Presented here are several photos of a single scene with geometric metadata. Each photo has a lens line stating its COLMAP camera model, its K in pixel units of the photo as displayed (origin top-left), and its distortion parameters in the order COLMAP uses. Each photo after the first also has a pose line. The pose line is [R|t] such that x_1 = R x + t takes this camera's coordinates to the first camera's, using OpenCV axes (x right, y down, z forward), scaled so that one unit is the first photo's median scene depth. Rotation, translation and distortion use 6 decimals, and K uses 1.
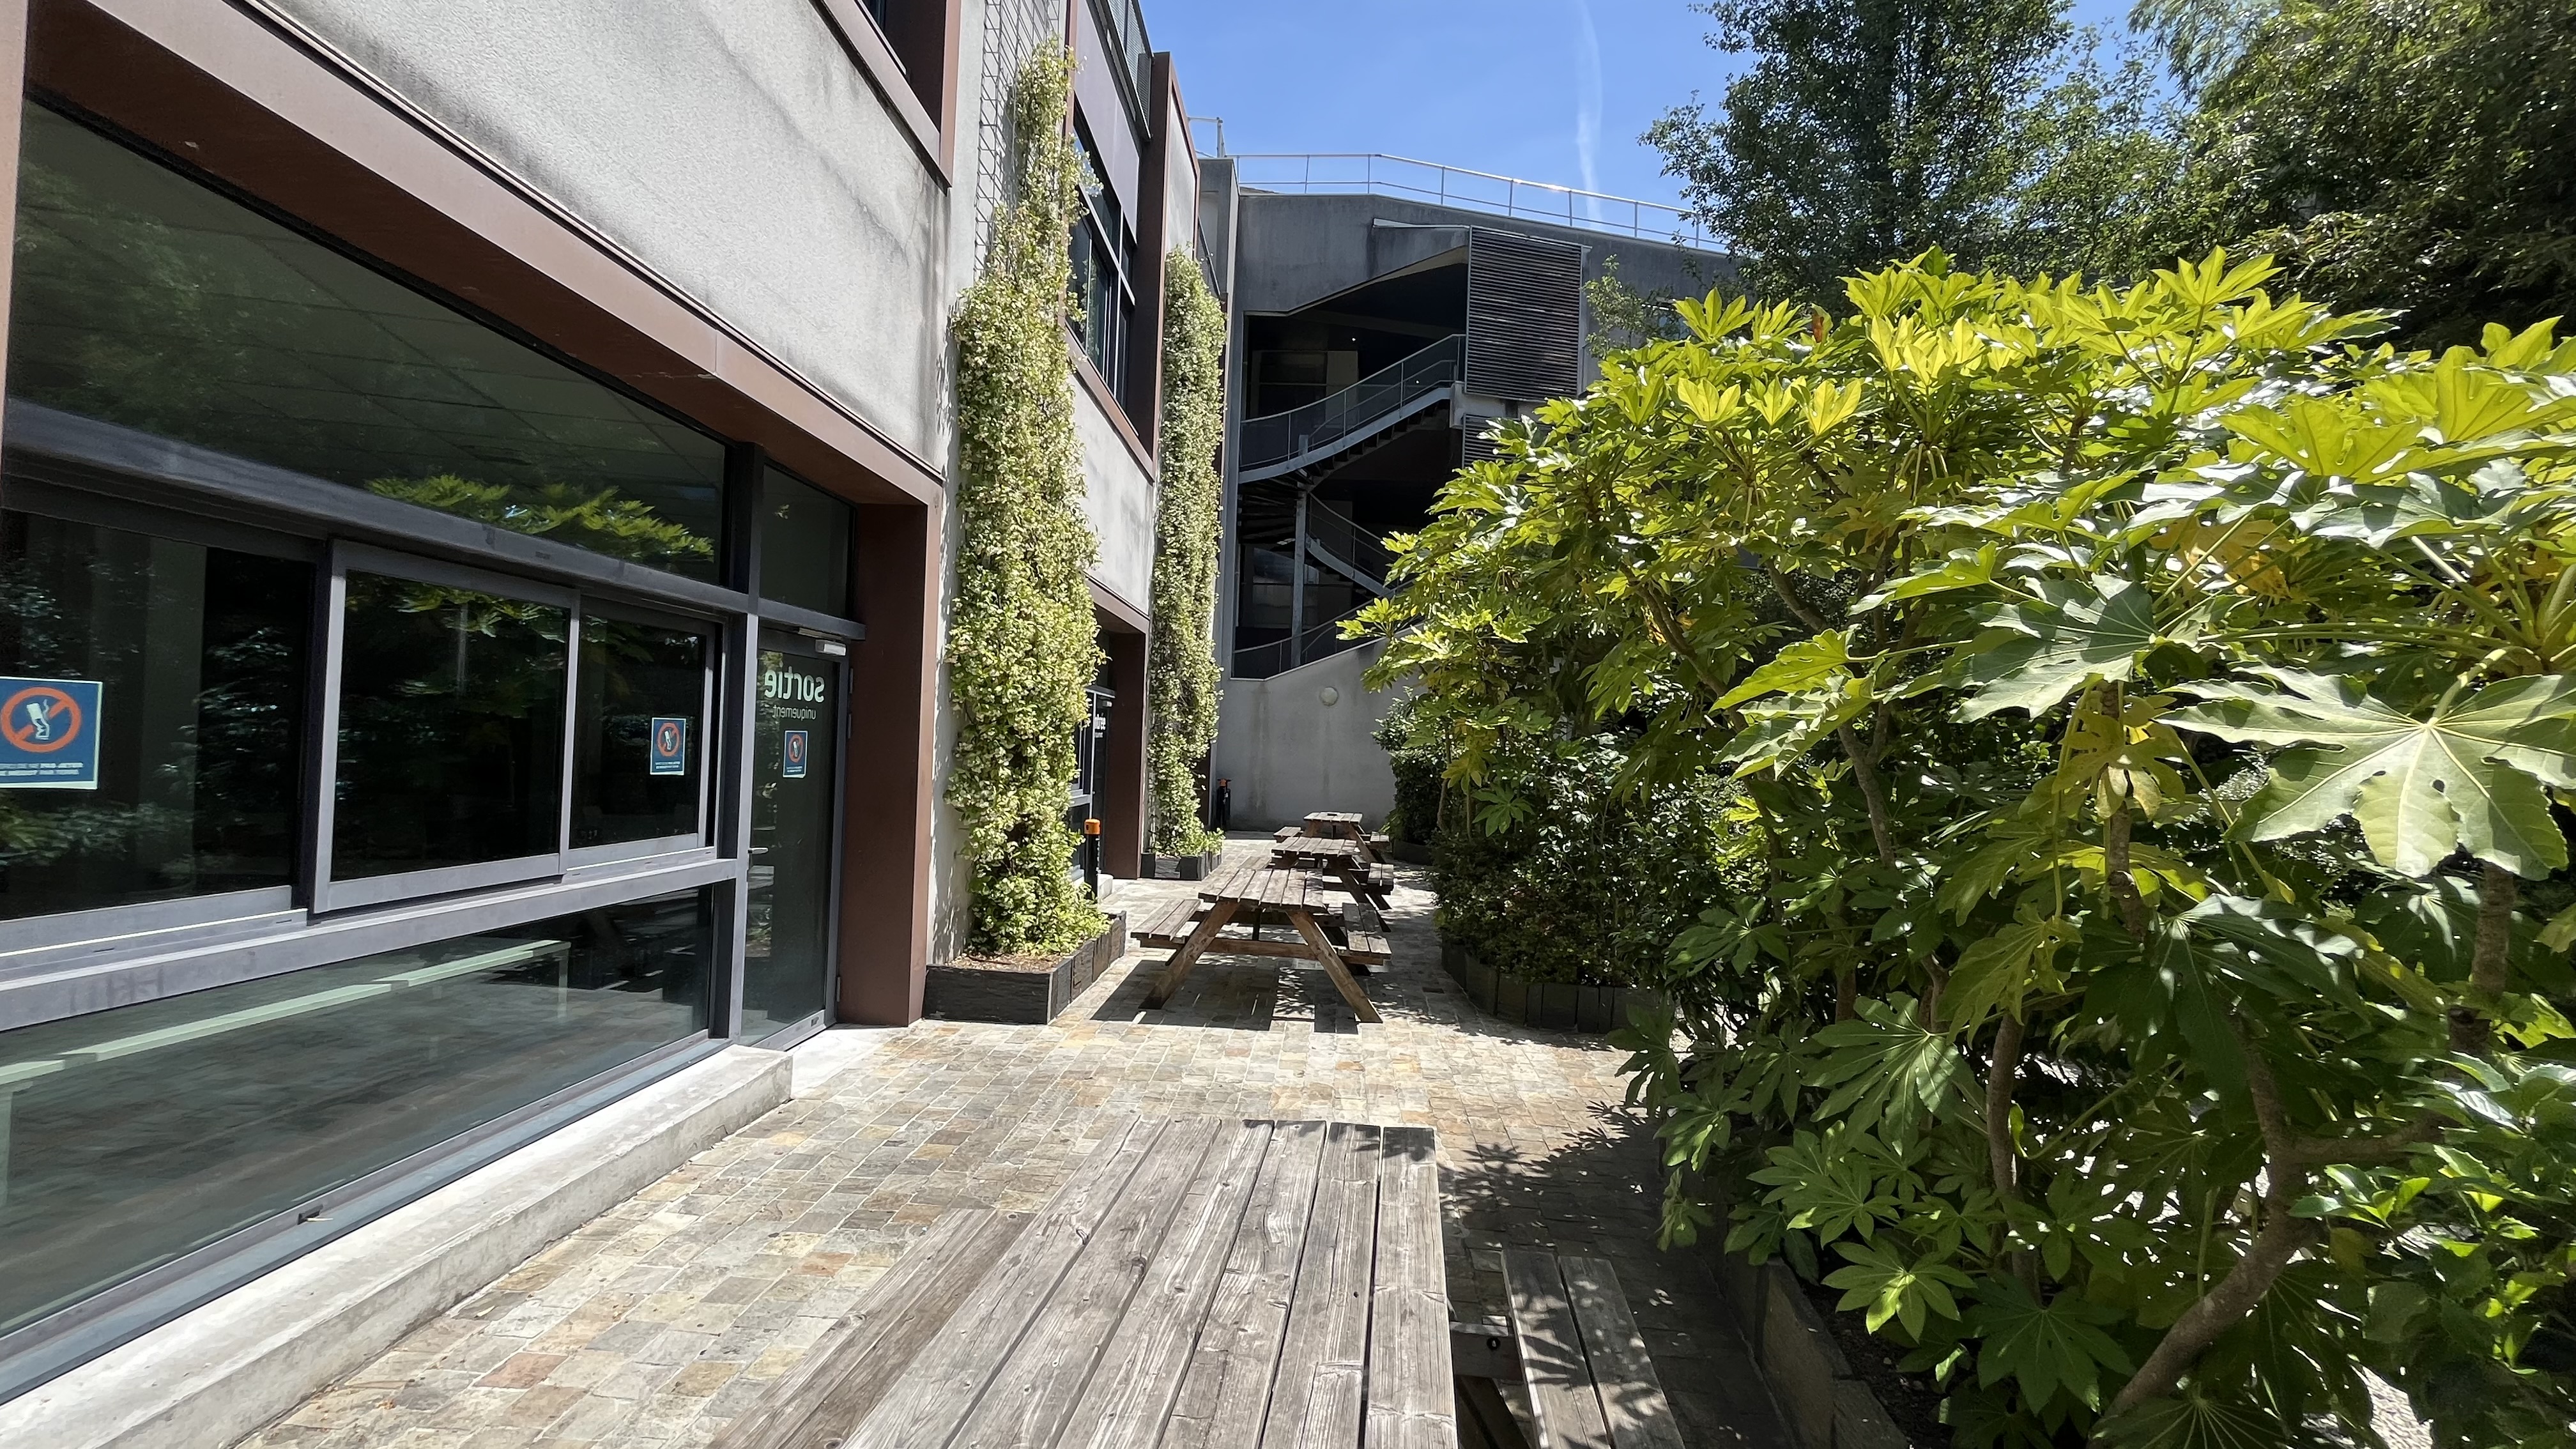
lens RADIAL K [[999.2, 0, 1287.0], [0, 999.2, 720.9], [0, 0, 1]] dist [-0.000383, 0.000001]
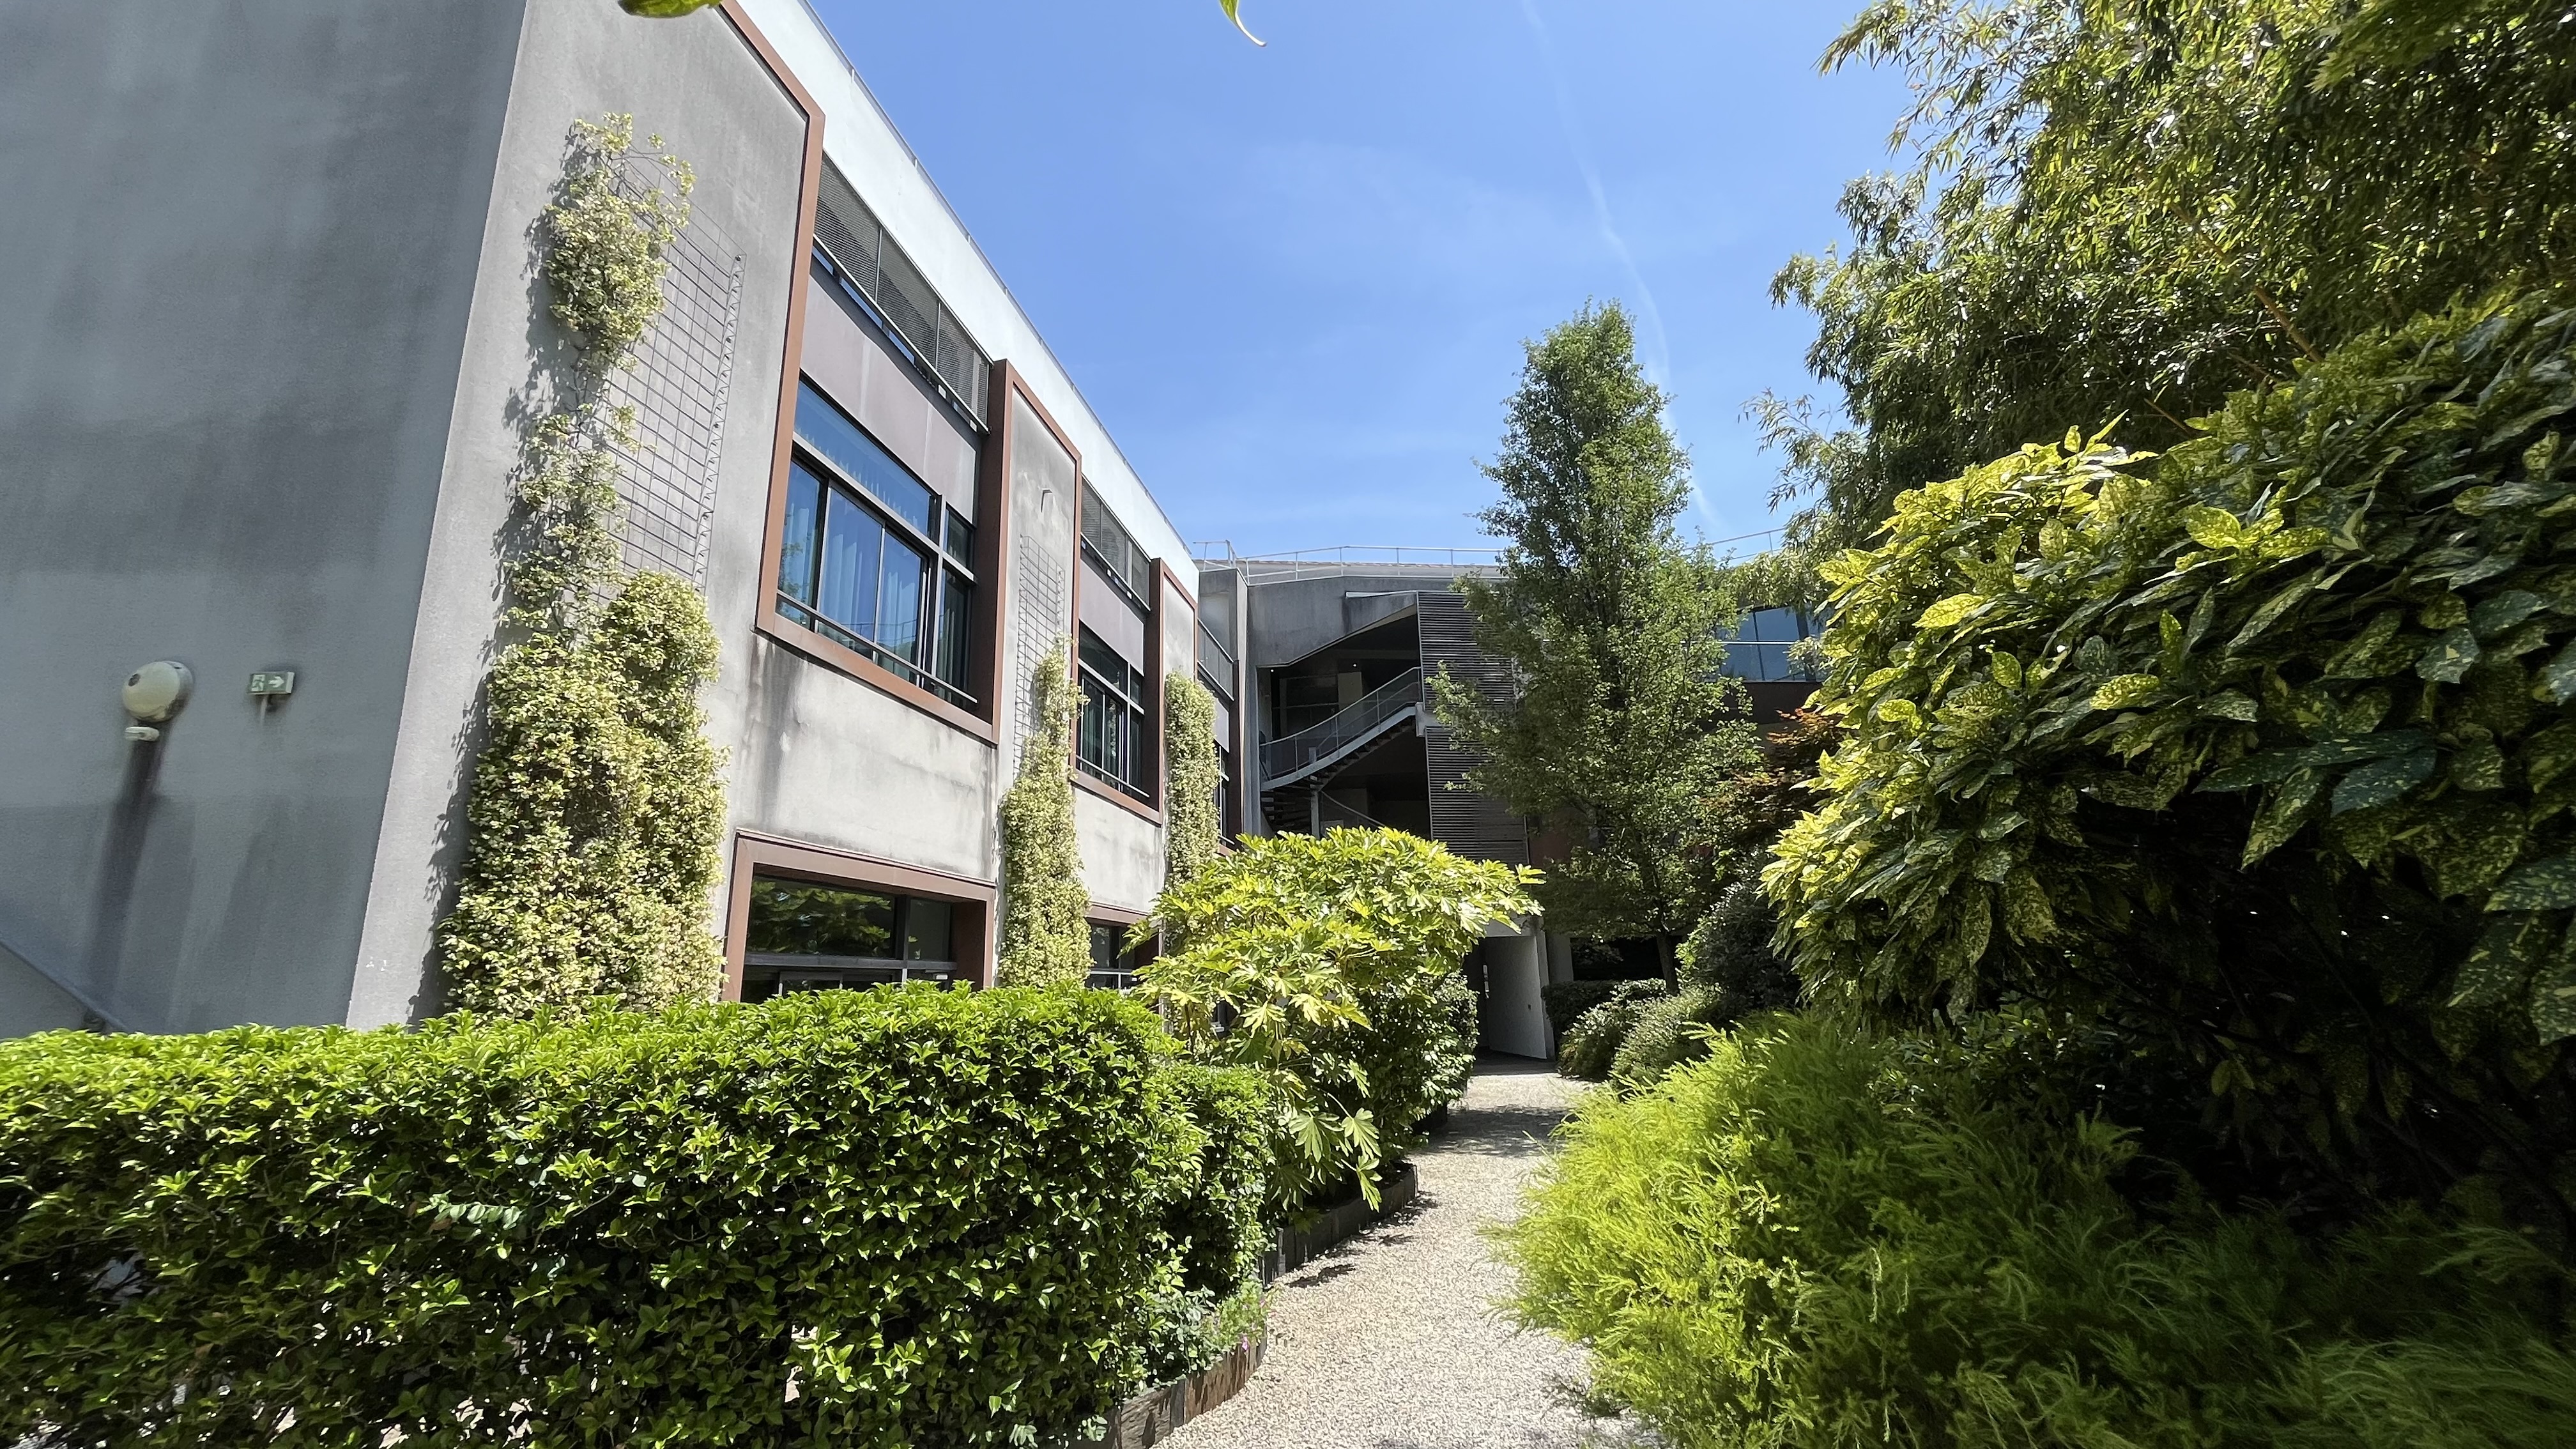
lens RADIAL K [[999.2, 0, 1282.7], [0, 999.2, 736.7], [0, 0, 1]] dist [-0.000383, 0.000001]
pose [[0.988135, -0.092922, -0.122287, 0.251811], [0.063393, 0.971984, -0.226336, -0.019396], [0.139893, 0.215898, 0.966343, -0.467249]]
